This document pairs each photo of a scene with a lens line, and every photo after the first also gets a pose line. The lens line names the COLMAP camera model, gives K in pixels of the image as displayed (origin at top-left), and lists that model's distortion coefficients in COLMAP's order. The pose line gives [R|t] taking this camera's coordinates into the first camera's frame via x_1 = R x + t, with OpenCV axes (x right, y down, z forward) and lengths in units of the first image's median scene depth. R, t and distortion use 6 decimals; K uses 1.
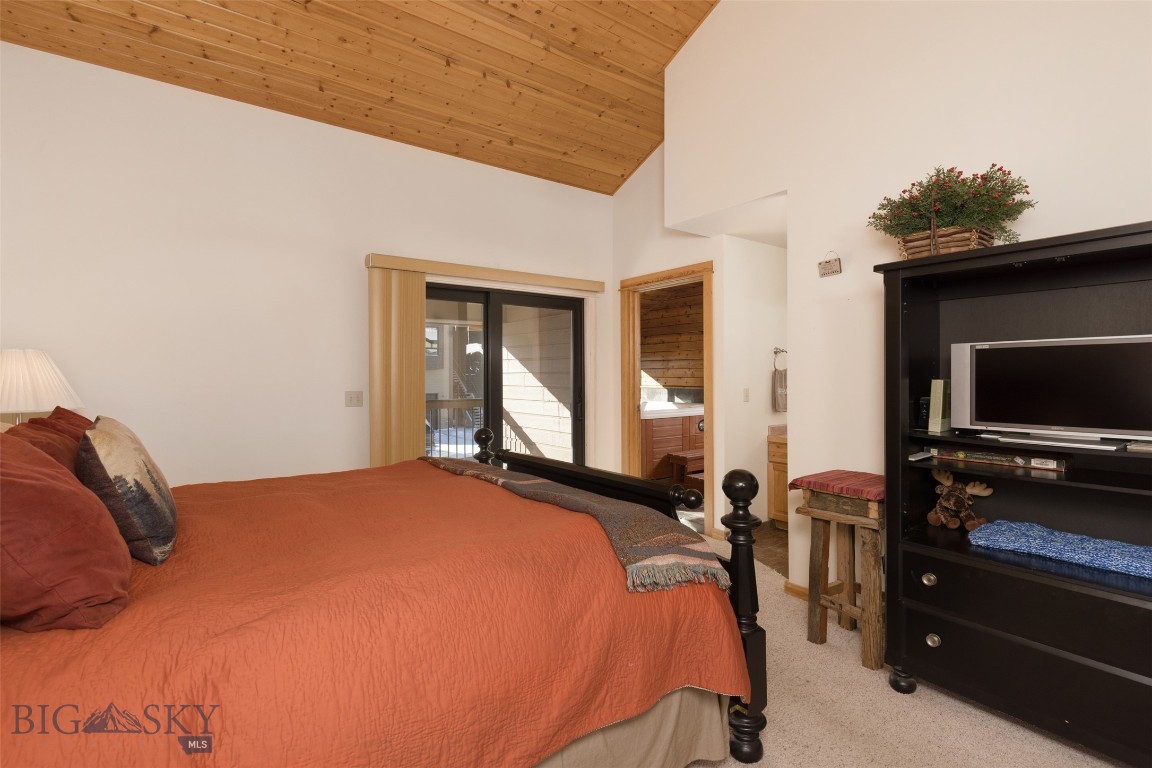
lens RADIAL K [[535.4, 0, 573.3], [0, 535.4, 388.2], [0, 0, 1]] dist [0.019801, -0.000142]
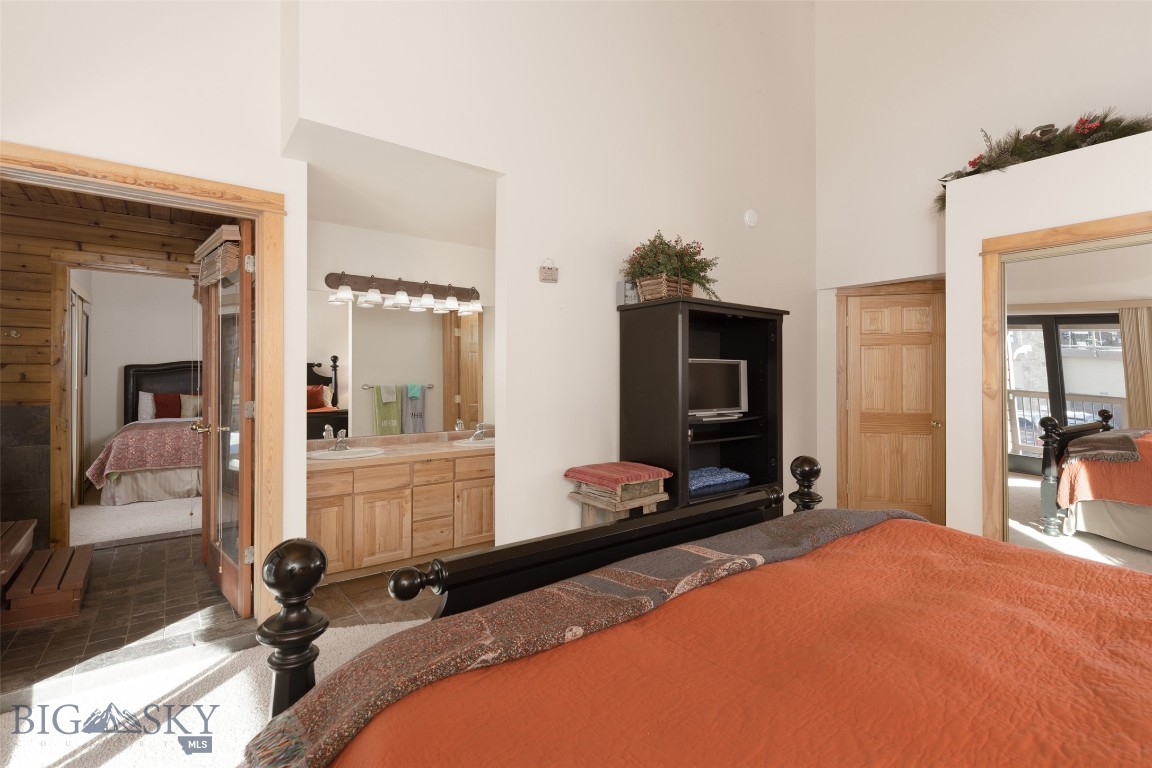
lens RADIAL K [[535.4, 0, 573.3], [0, 535.4, 388.2], [0, 0, 1]] dist [0.019801, -0.000142]
pose [[-0.032329, 0.002153, 0.999475, -0.839444], [0.025175, 0.999682, -0.001339, -0.006255], [-0.999160, 0.025119, -0.032373, 1.515724]]
